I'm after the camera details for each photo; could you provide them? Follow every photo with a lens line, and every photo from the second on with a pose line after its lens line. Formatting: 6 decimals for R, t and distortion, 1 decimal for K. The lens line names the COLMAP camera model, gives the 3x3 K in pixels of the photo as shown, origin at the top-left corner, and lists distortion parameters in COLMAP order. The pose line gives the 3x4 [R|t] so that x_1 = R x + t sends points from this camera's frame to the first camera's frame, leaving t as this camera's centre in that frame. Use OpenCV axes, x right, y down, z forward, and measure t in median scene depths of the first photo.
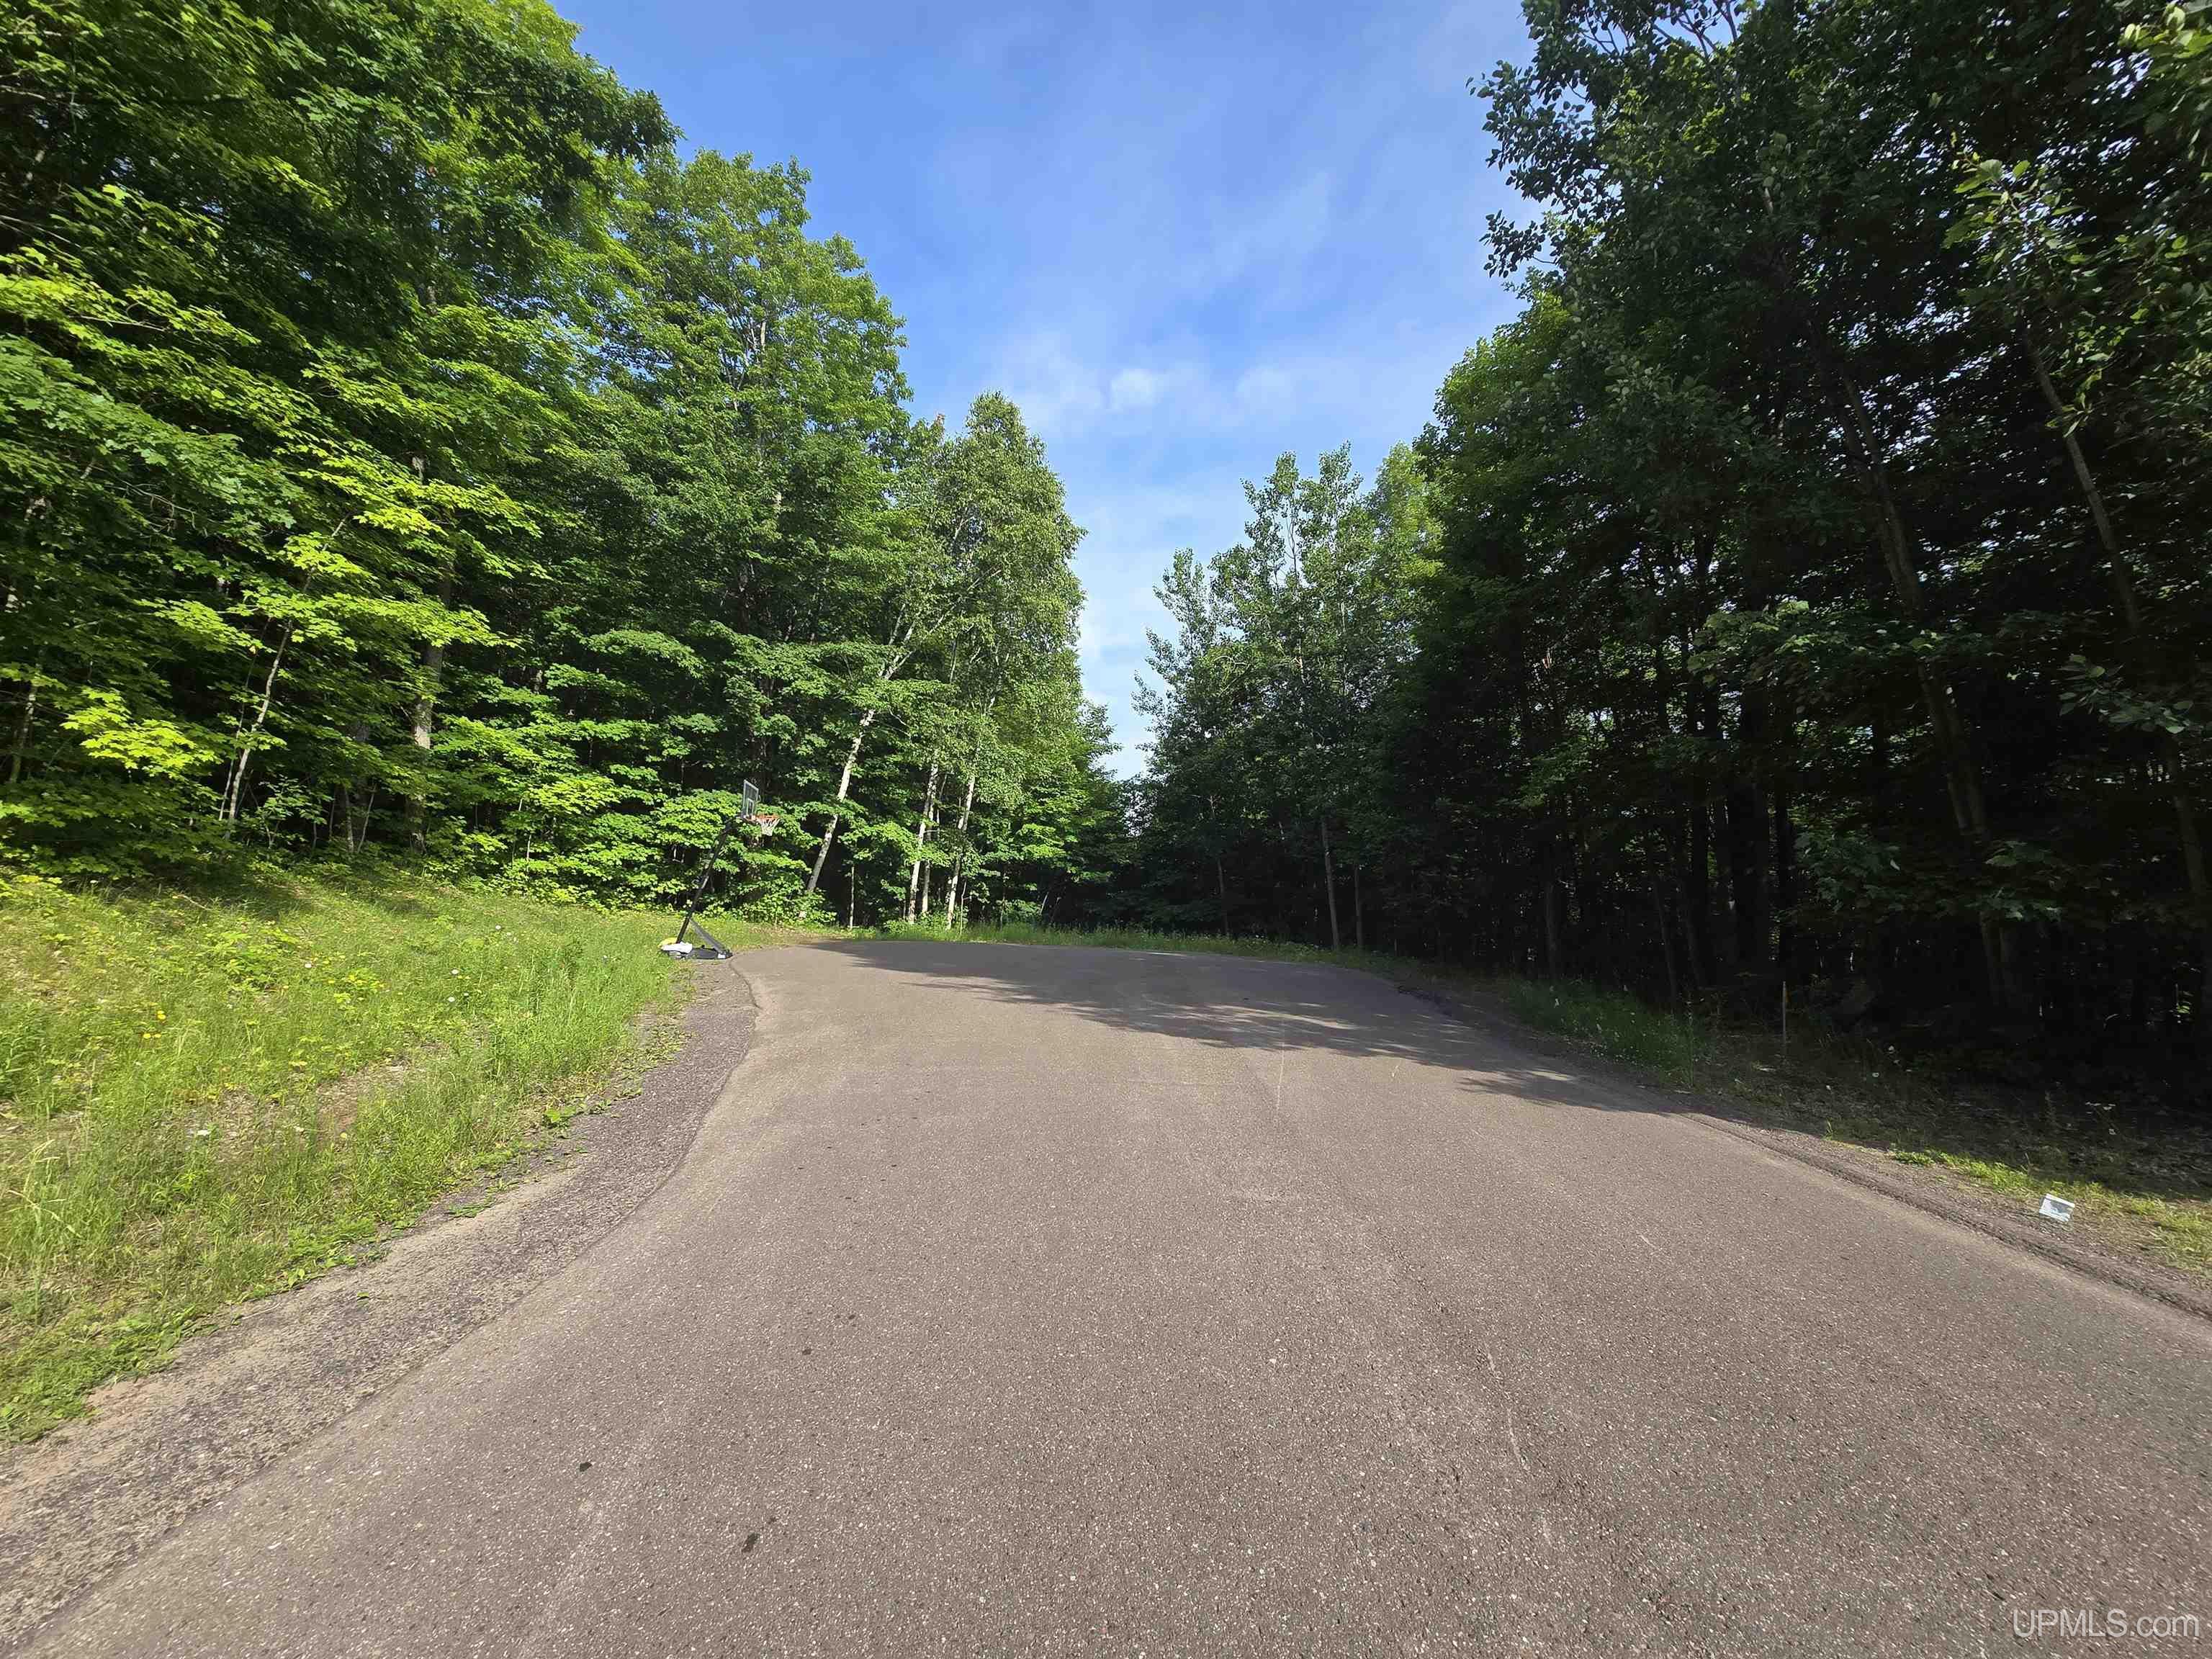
lens RADIAL K [[888.9, 0, 1106.0], [0, 888.9, 829.5], [0, 0, 1]] dist [0.000655, 0.000039]
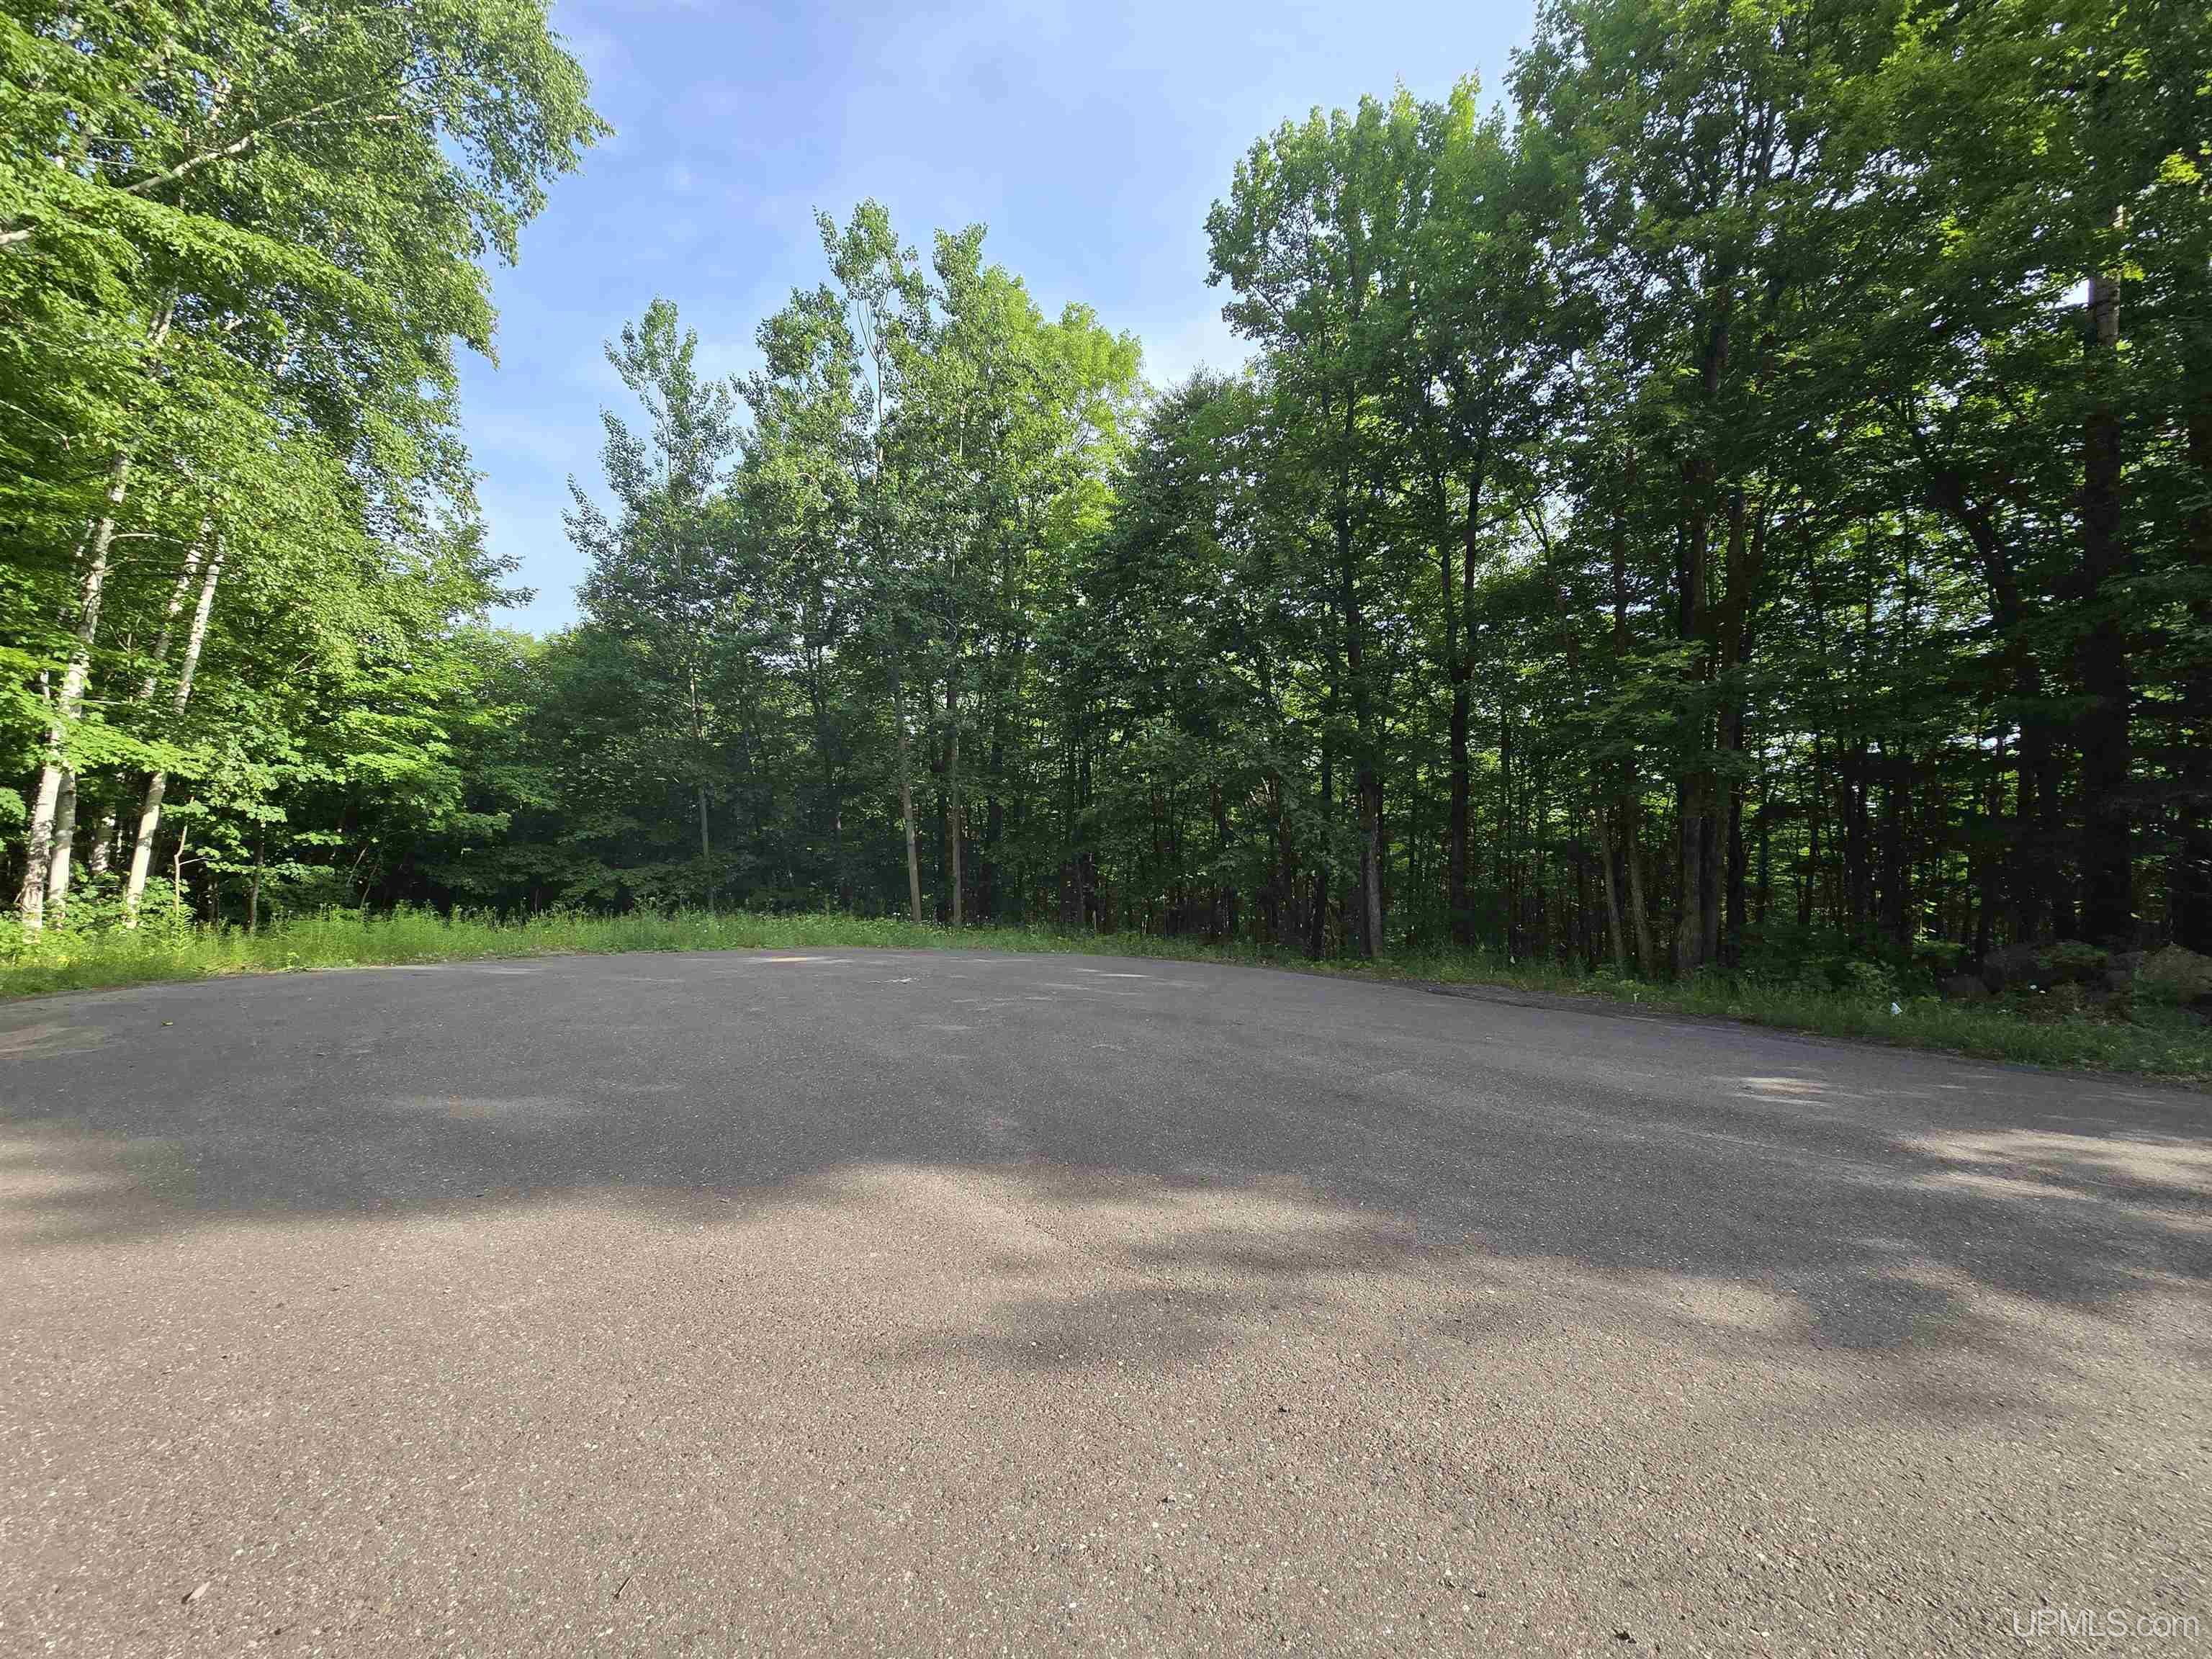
lens RADIAL K [[888.9, 0, 1106.0], [0, 888.9, 829.5], [0, 0, 1]] dist [0.000655, 0.000039]
pose [[0.719373, 0.022740, 0.694252, -0.119640], [-0.060868, 0.997683, 0.030391, 0.017945], [-0.691952, -0.064120, 0.719090, 0.330732]]
